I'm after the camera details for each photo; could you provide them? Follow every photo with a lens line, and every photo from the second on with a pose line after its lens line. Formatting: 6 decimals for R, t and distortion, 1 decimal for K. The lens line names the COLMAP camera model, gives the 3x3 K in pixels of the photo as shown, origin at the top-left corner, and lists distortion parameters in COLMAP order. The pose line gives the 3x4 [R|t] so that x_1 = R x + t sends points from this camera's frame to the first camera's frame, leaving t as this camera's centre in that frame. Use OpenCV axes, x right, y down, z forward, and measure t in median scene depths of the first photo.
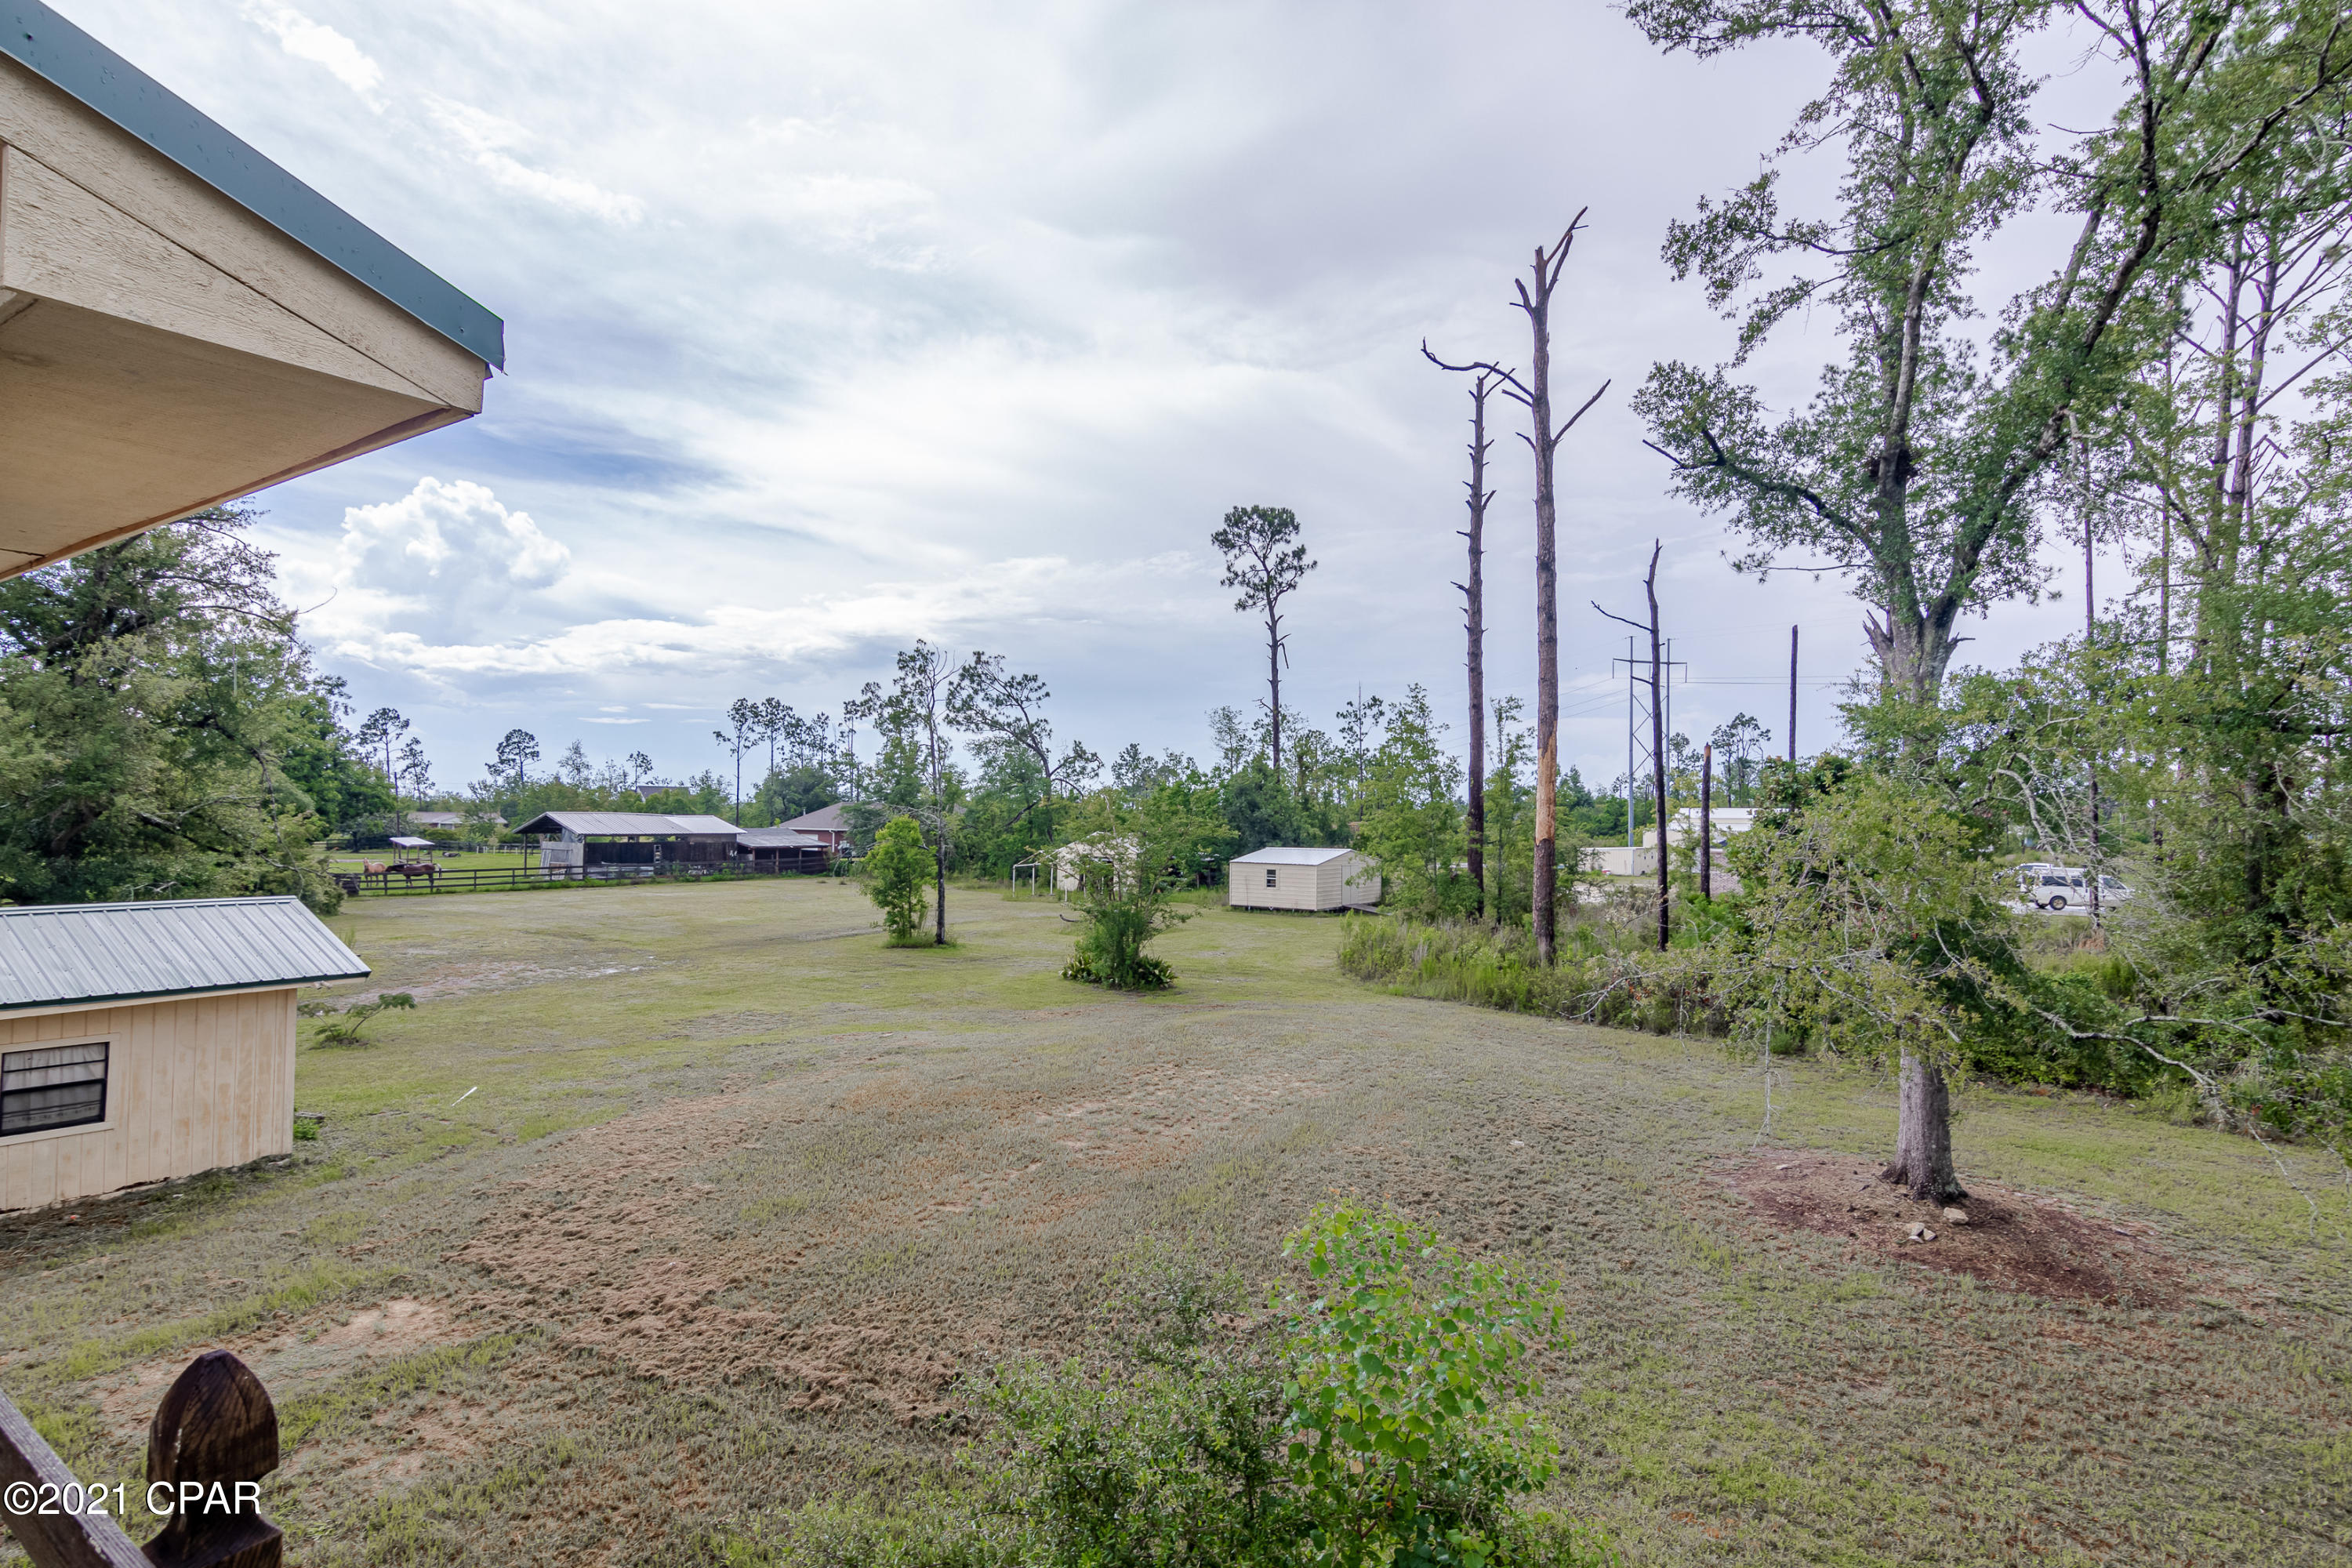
lens RADIAL K [[1203.0, 0, 1158.6], [0, 1203.0, 787.9], [0, 0, 1]] dist [0.001888, 0.001360]
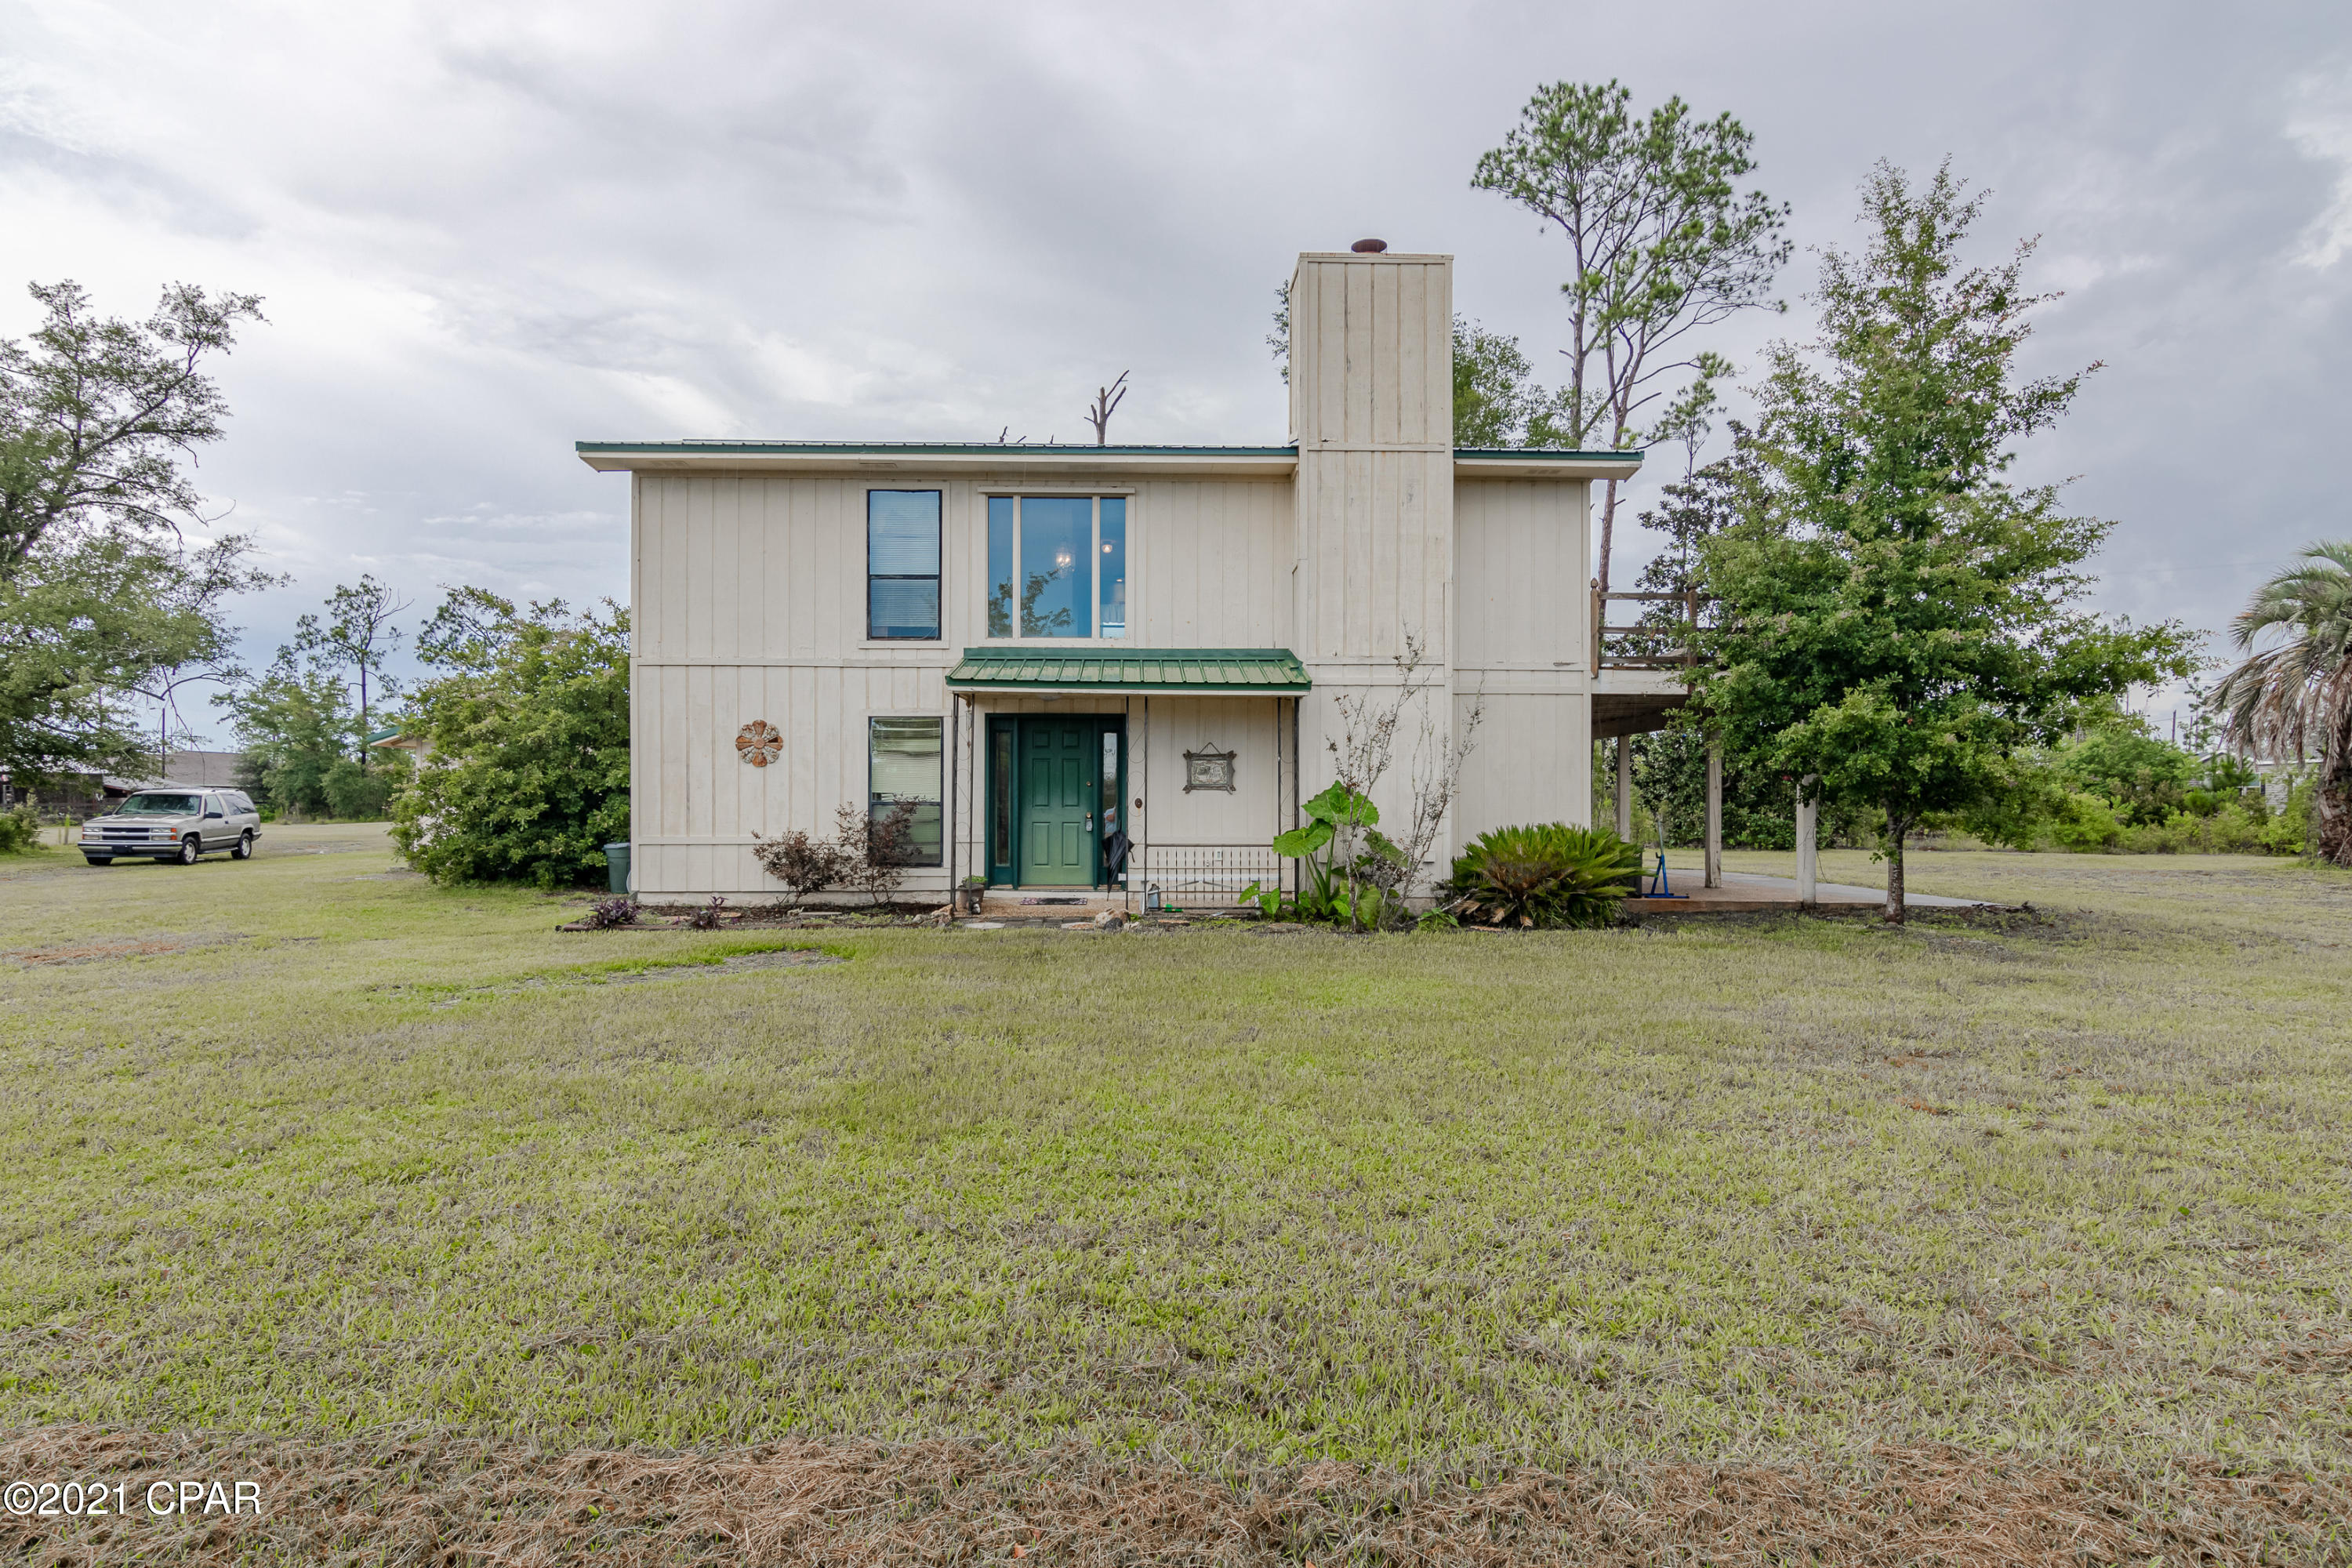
lens RADIAL K [[1190.8, 0, 1162.9], [0, 1190.8, 792.9], [0, 0, 1]] dist [-0.000425, -0.000578]
pose [[0.820294, -0.004940, 0.571921, -0.287369], [-0.006995, 0.999801, 0.018668, 0.040838], [-0.571900, -0.019314, 0.820096, -0.209798]]
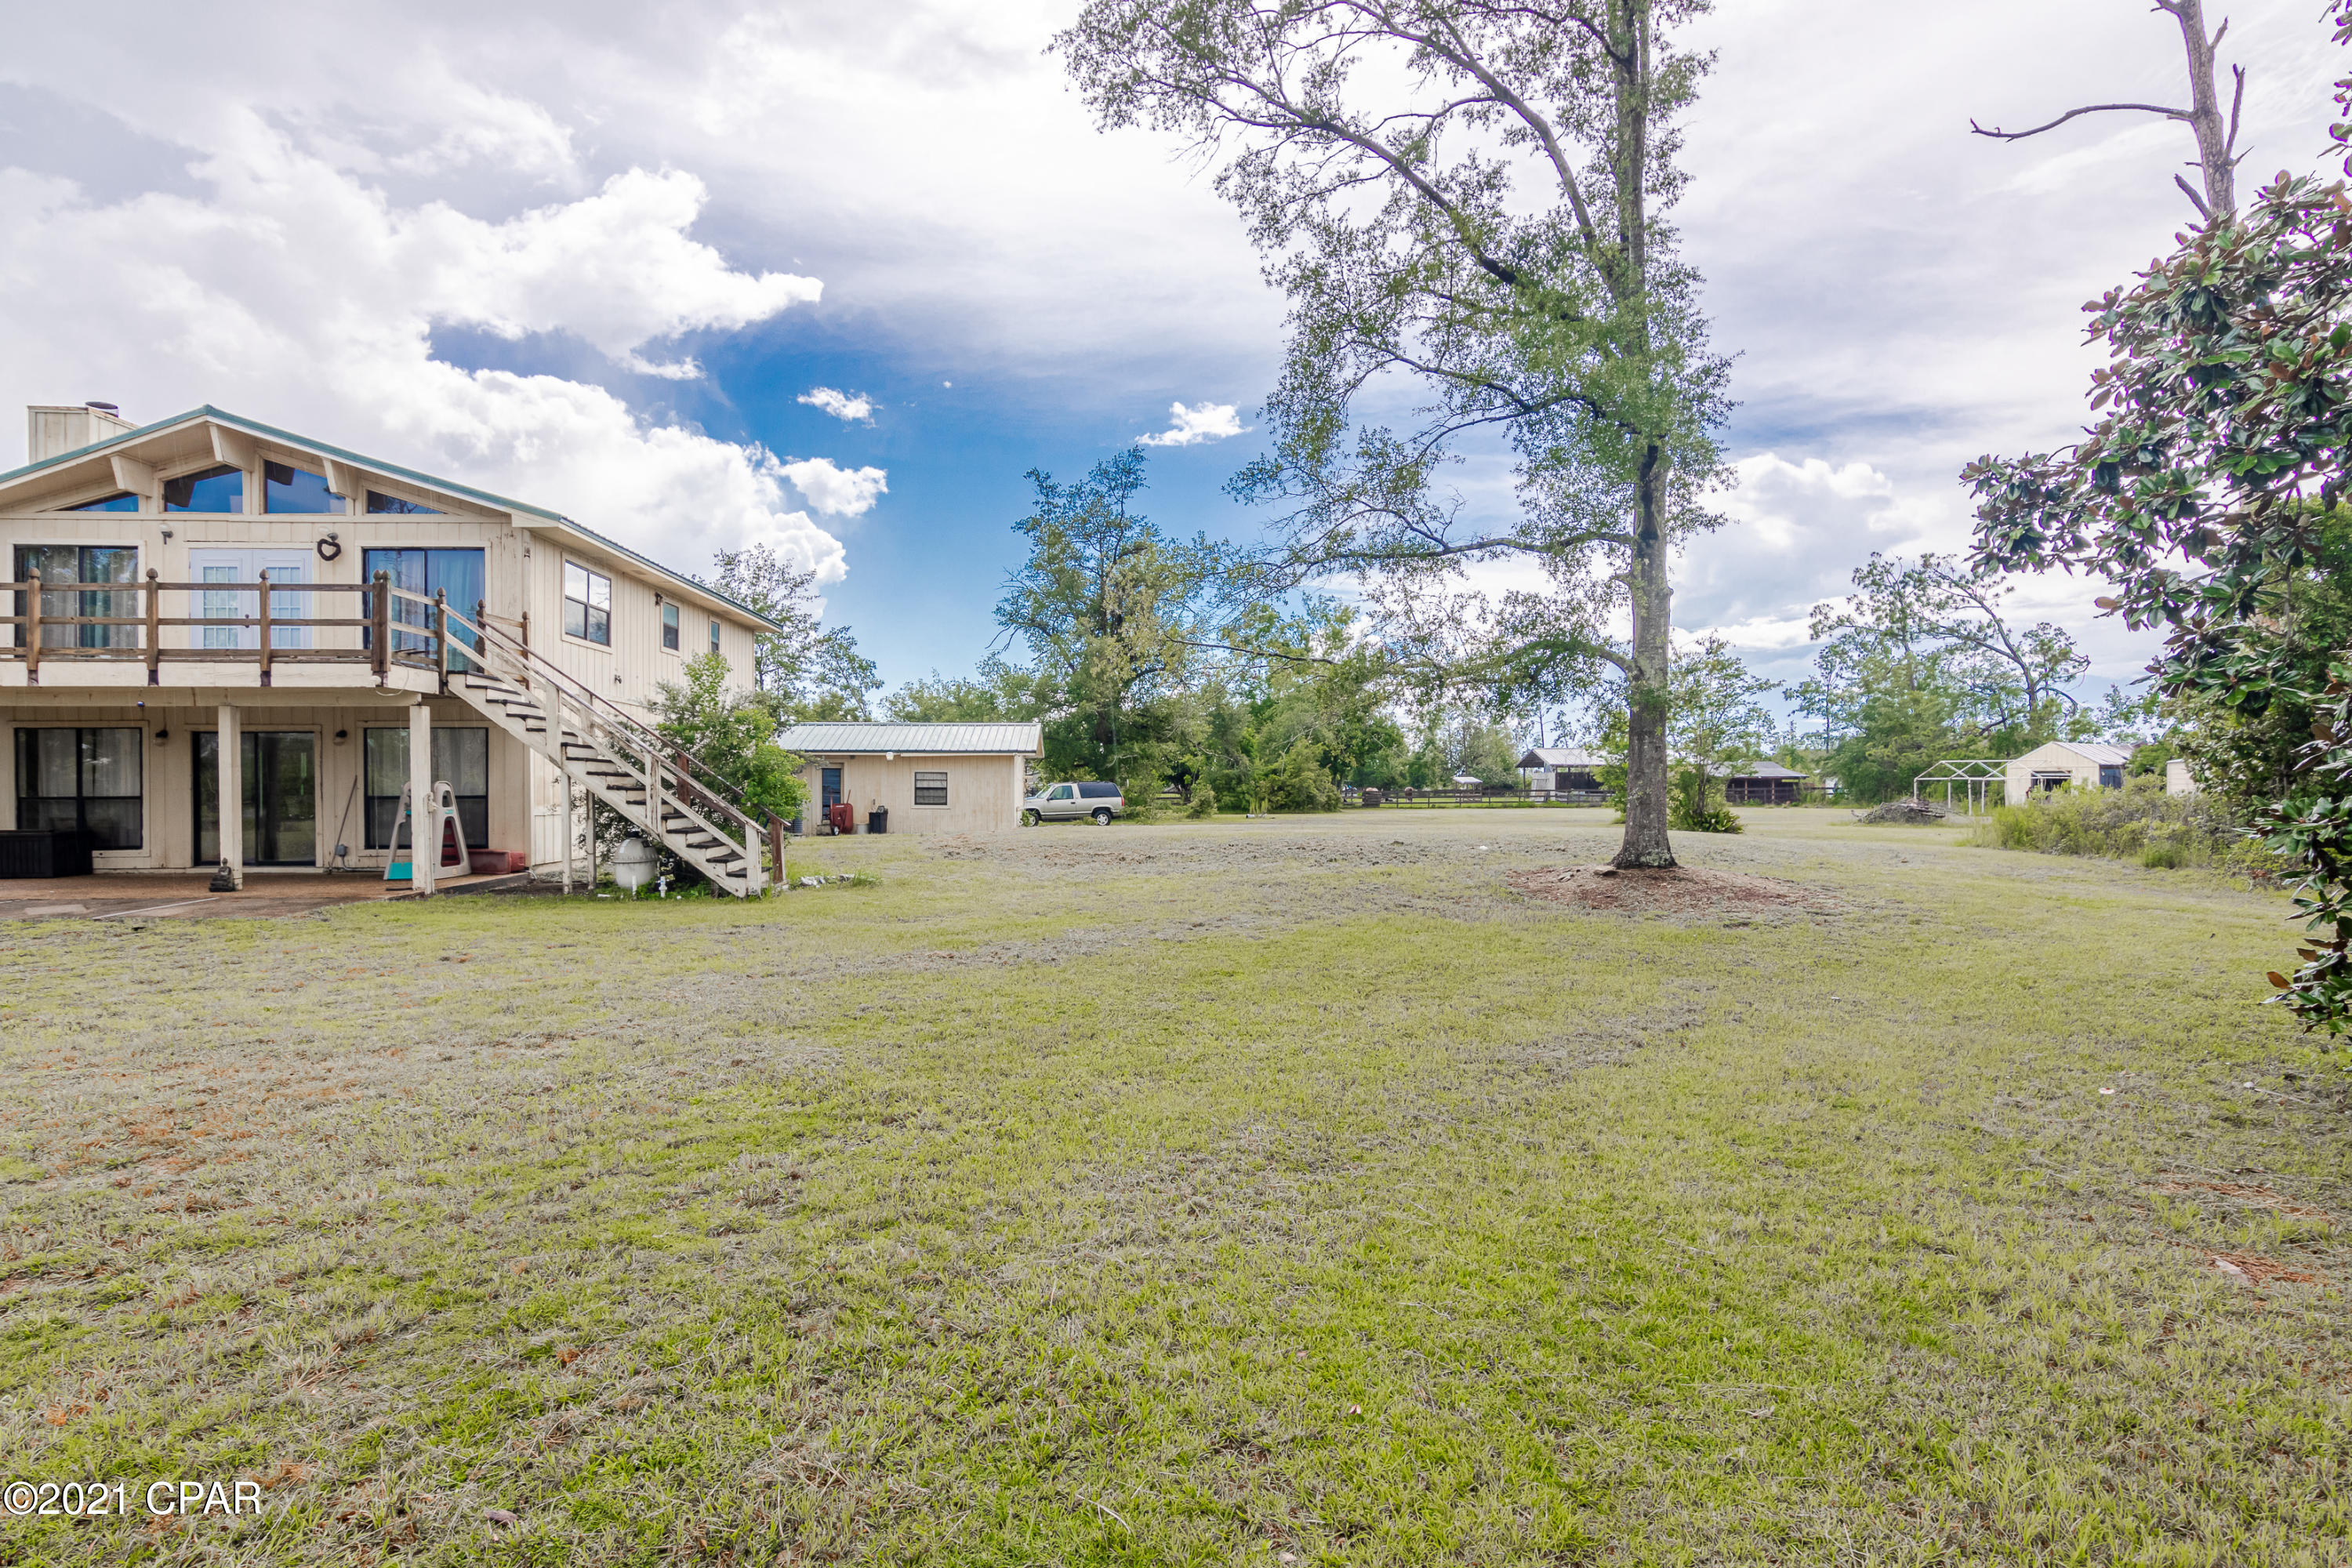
lens RADIAL K [[1197.5, 0, 1151.2], [0, 1197.5, 787.8], [0, 0, 1]] dist [-0.001161, 0.000663]
pose [[0.598133, -0.012493, -0.801300, 0.274803], [0.029140, 0.999556, 0.006167, 0.050463], [0.800867, -0.027038, 0.598232, -0.022756]]
